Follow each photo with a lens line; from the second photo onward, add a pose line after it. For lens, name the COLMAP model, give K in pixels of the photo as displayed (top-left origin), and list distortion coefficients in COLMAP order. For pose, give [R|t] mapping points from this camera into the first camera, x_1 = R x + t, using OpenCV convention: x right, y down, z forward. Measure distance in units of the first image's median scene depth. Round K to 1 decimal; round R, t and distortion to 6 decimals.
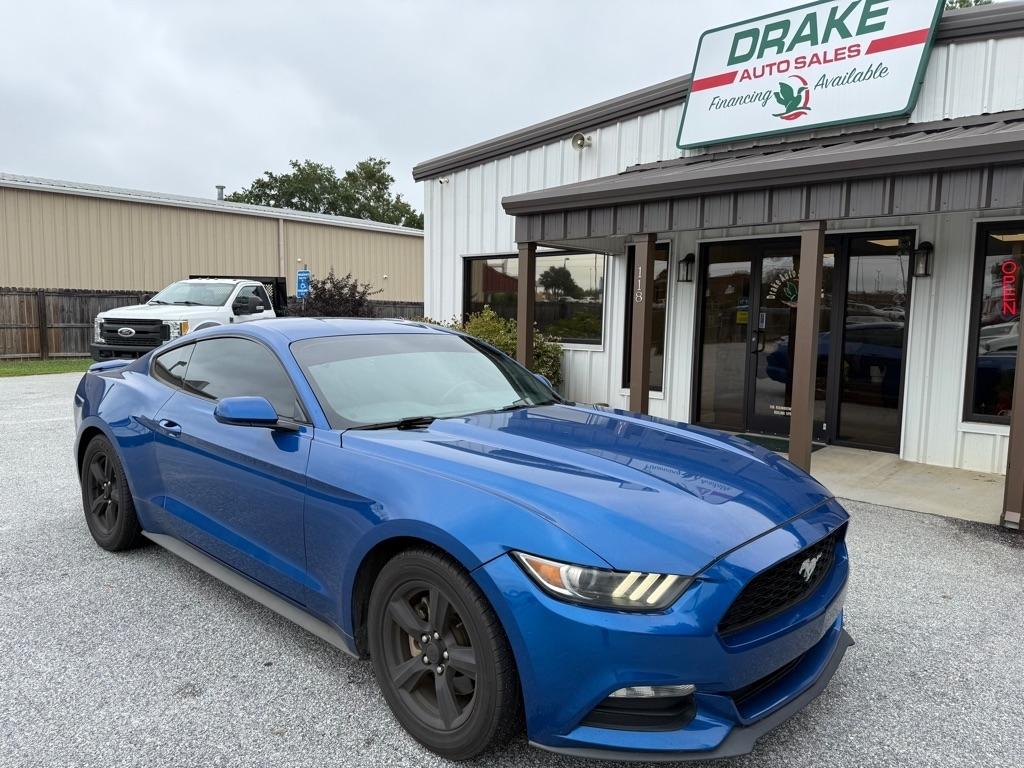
lens RADIAL K [[734.8, 0, 513.1], [0, 734.8, 396.3], [0, 0, 1]] dist [0.010479, -0.019486]
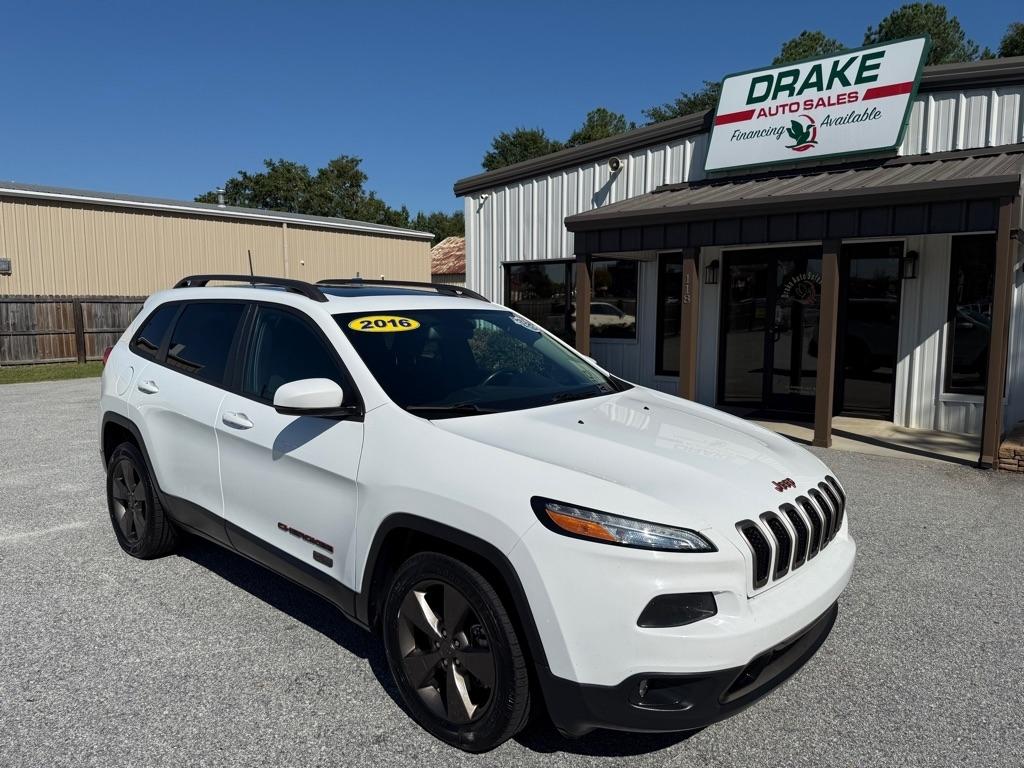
lens RADIAL K [[734.8, 0, 514.9], [0, 734.8, 401.8], [0, 0, 1]] dist [0.010479, -0.019486]
pose [[0.998481, -0.026089, 0.048527, -0.166184], [0.025280, 0.999532, 0.017213, 0.007961], [-0.048954, -0.015960, 0.998674, -0.203432]]
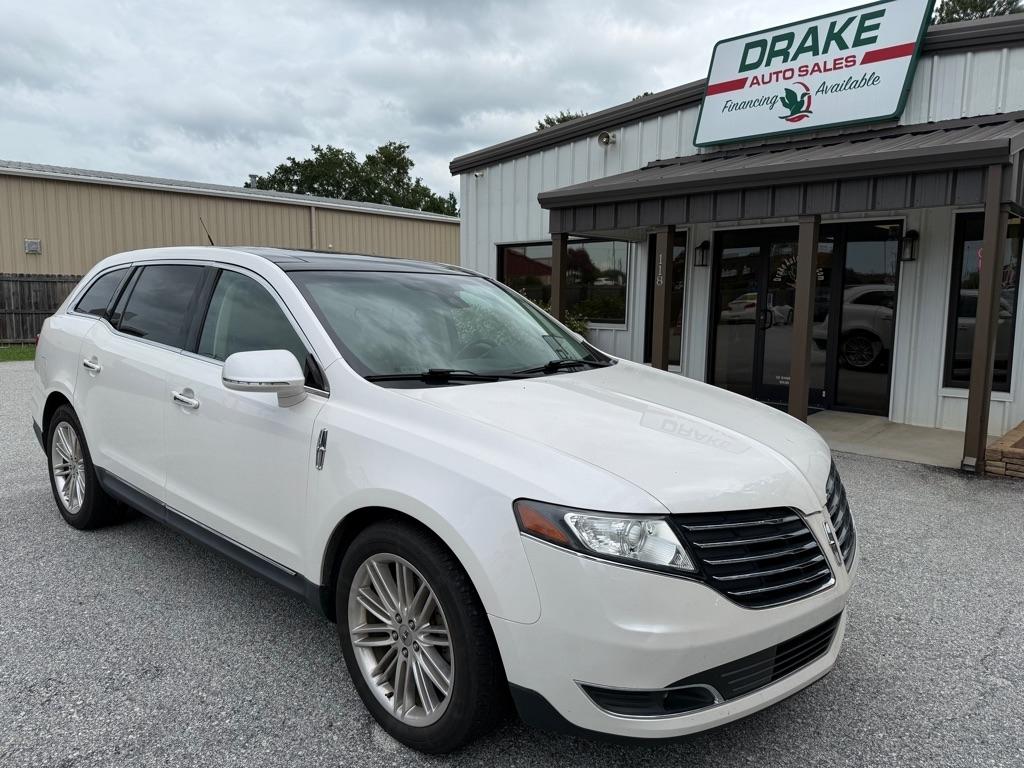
lens RADIAL K [[734.8, 0, 515.1], [0, 734.8, 399.0], [0, 0, 1]] dist [0.010479, -0.019486]
pose [[0.999760, -0.004697, -0.021397, -0.028892], [0.005280, 0.999614, 0.027266, 0.015831], [0.021260, -0.027373, 0.999399, -0.146533]]
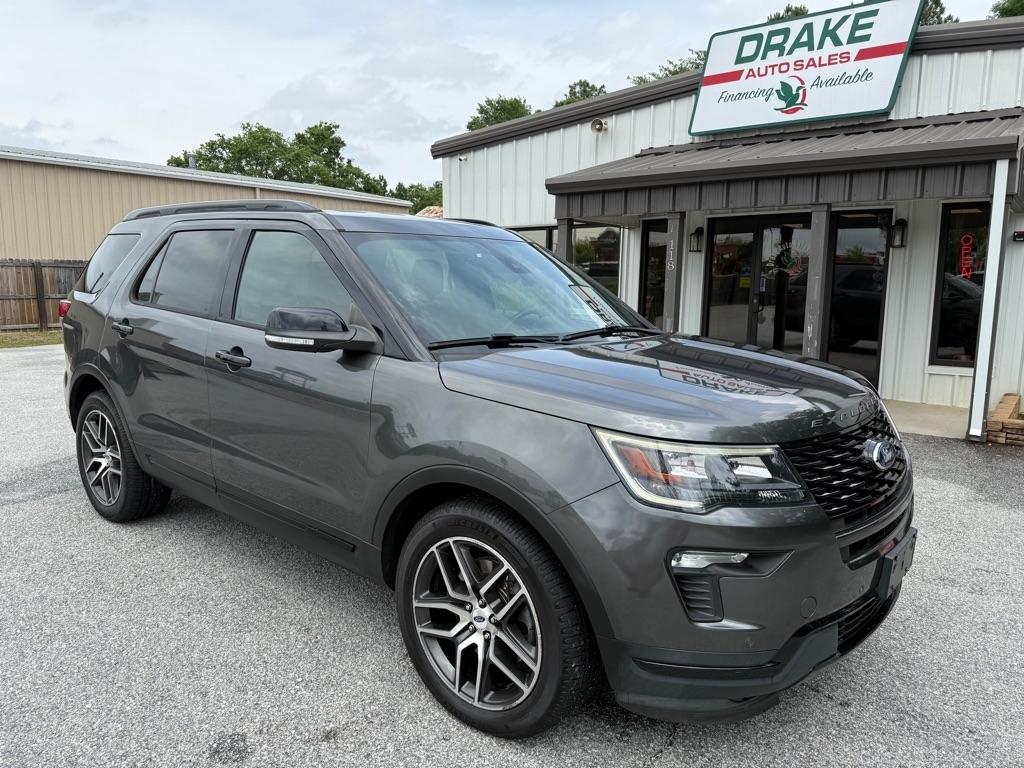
lens RADIAL K [[734.8, 0, 518.4], [0, 734.8, 399.1], [0, 0, 1]] dist [0.010479, -0.019486]
pose [[0.996647, -0.020984, 0.079086, -0.159612], [0.017100, 0.998629, 0.049471, 0.016306], [-0.080016, -0.047953, 0.995639, -0.163665]]
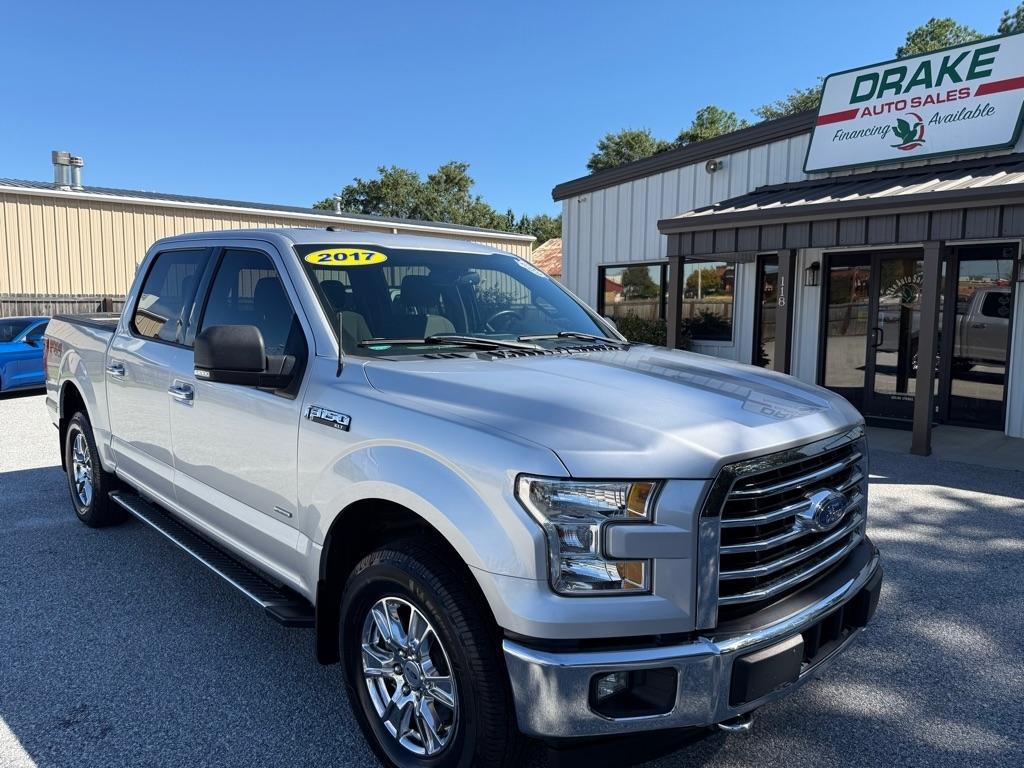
lens RADIAL K [[734.8, 0, 513.2], [0, 734.8, 399.3], [0, 0, 1]] dist [0.010479, -0.019486]
pose [[0.995817, -0.004177, -0.091273, -0.147380], [0.005050, 0.999944, 0.009339, 0.011831], [0.091229, -0.009760, 0.995782, -0.240698]]
